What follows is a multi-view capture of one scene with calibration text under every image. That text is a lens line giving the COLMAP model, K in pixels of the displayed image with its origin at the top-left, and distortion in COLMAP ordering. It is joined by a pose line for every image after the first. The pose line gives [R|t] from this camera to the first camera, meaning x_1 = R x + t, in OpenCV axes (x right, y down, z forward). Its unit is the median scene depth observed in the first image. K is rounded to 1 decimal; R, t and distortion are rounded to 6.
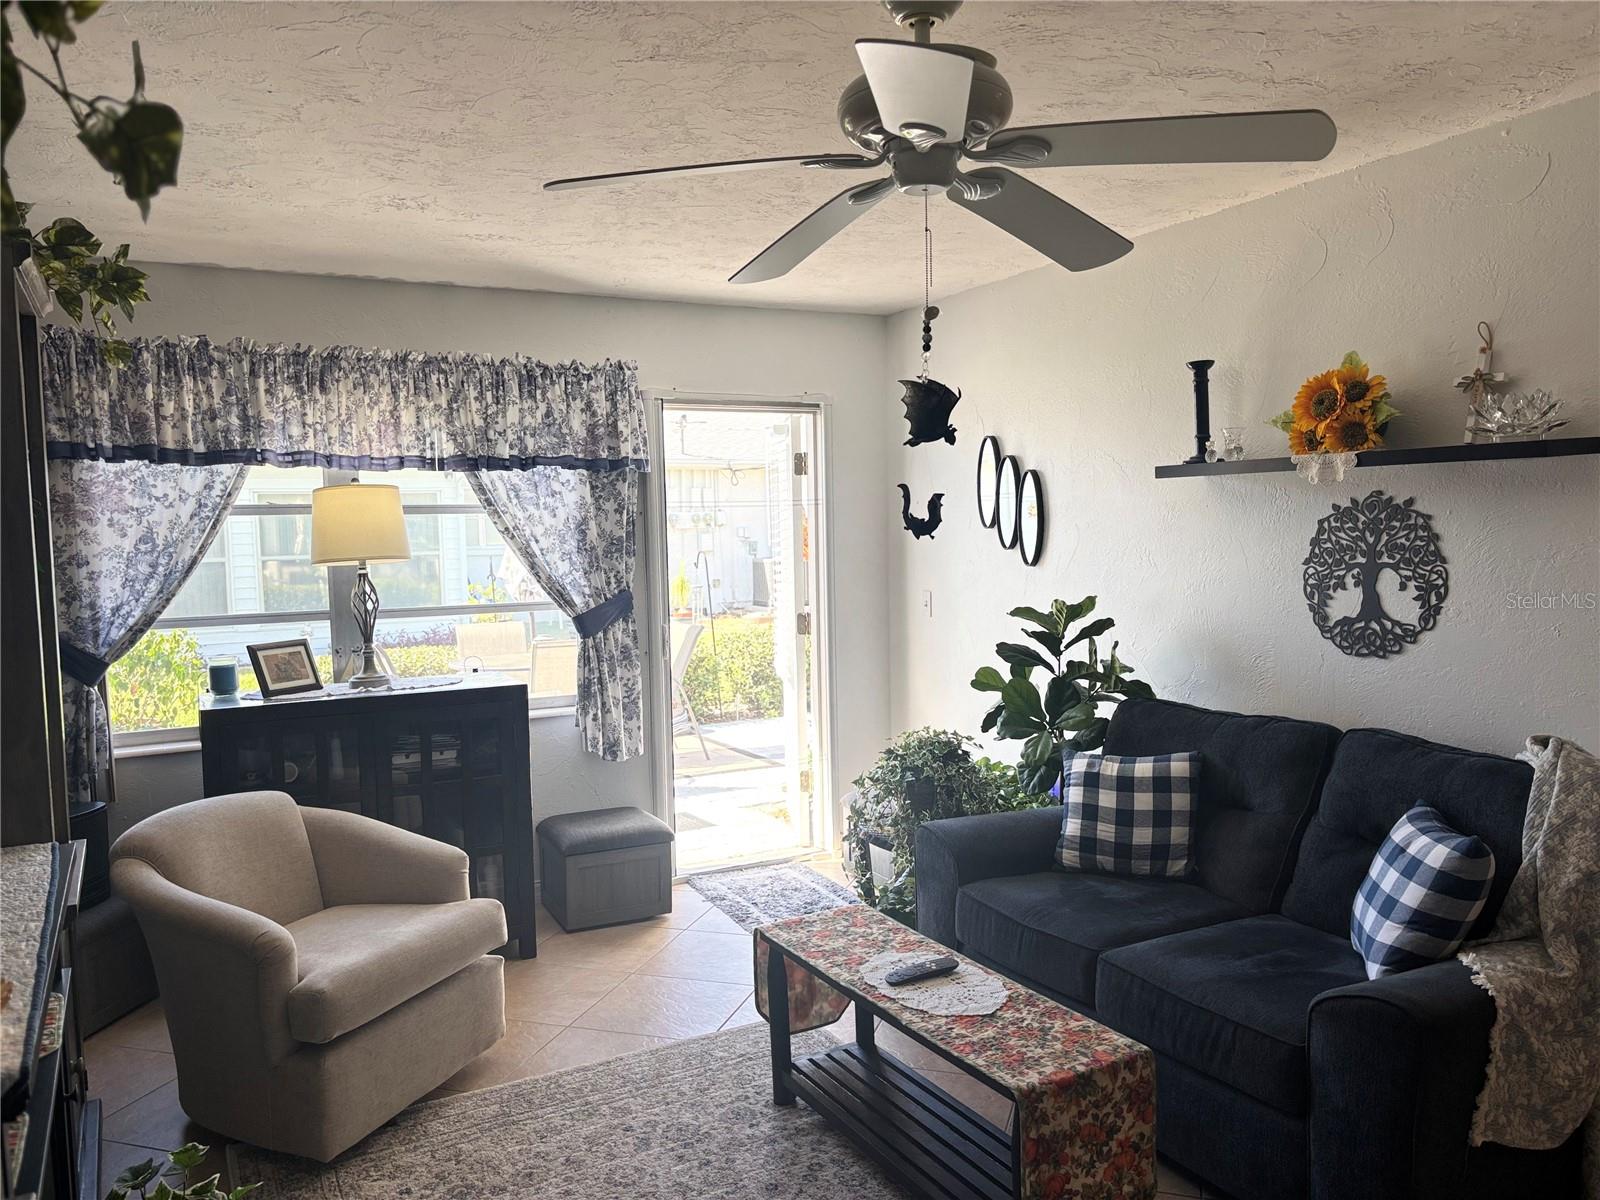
lens RADIAL K [[1216.8, 0, 799.4], [0, 1216.8, 602.0], [0, 0, 1]] dist [0.047633, -0.053362]
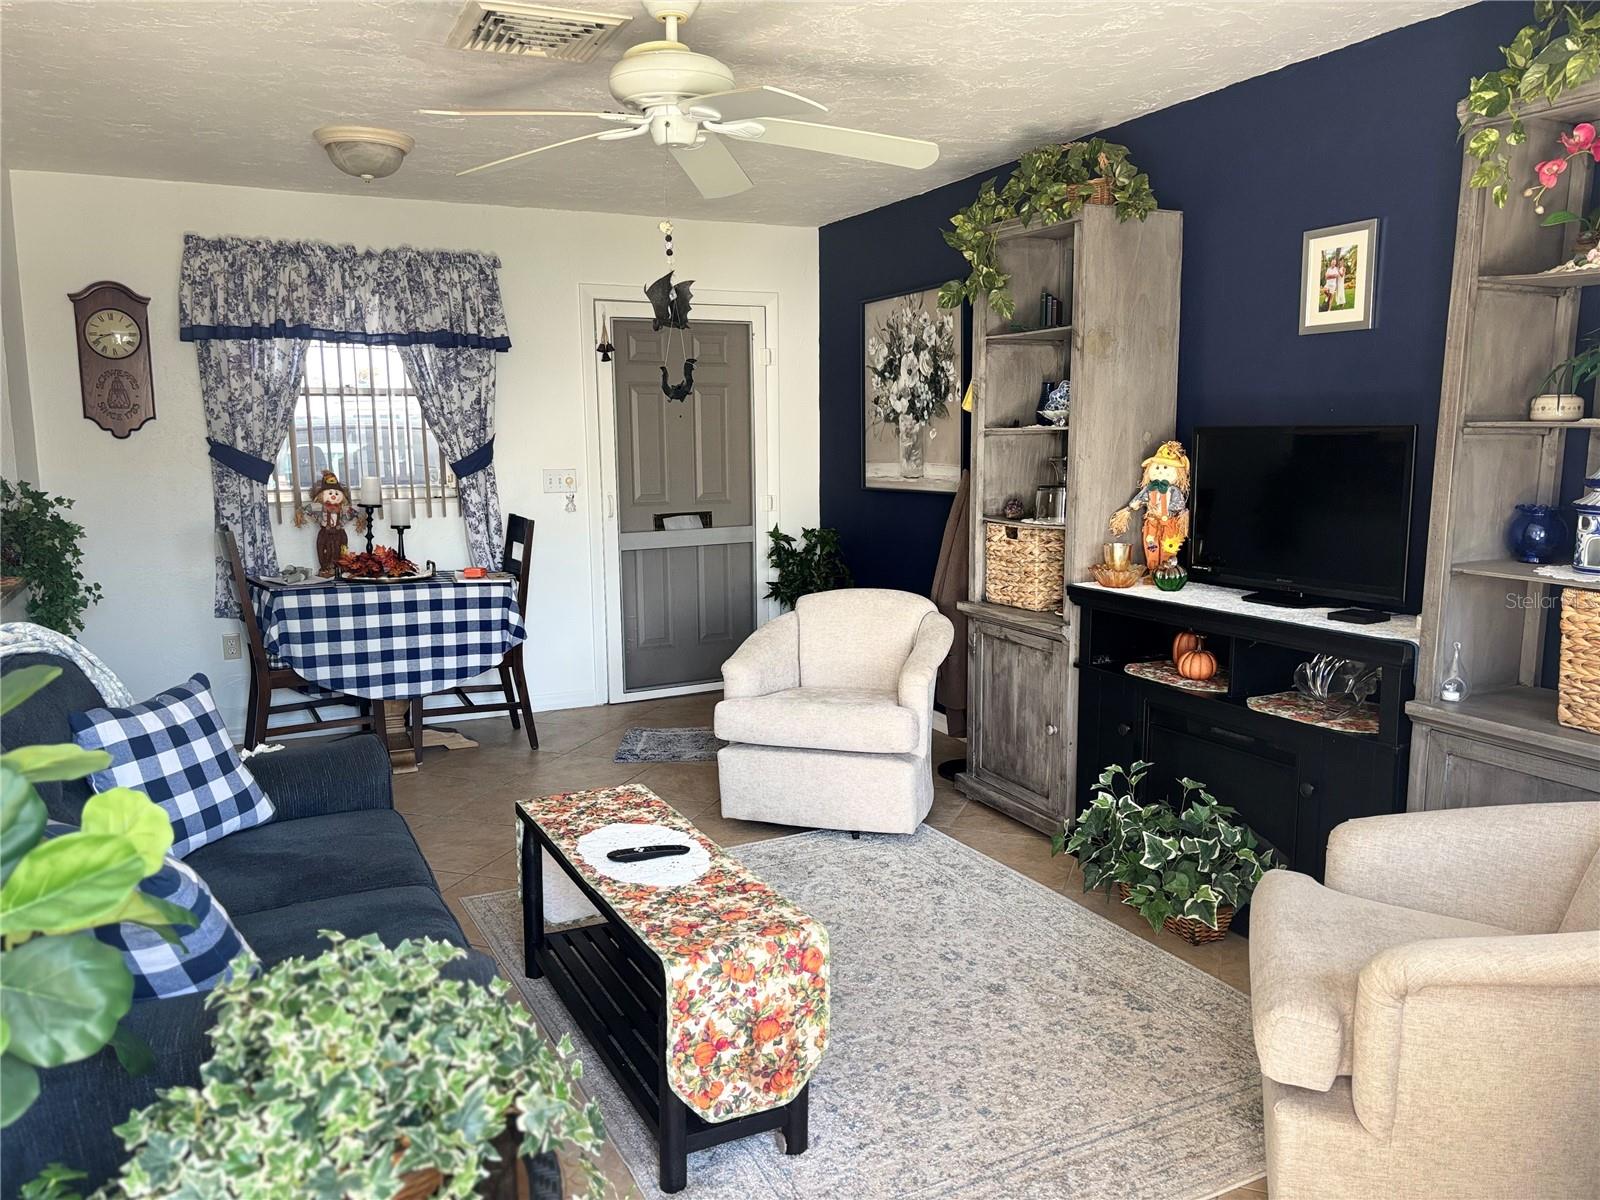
lens RADIAL K [[1216.8, 0, 799.4], [0, 1216.8, 602.6], [0, 0, 1]] dist [0.047633, -0.053362]
pose [[-0.998891, 0.029482, 0.036715, -0.058838], [0.036708, 0.975916, 0.215038, -0.093701], [-0.029491, 0.216147, -0.975915, 1.851987]]
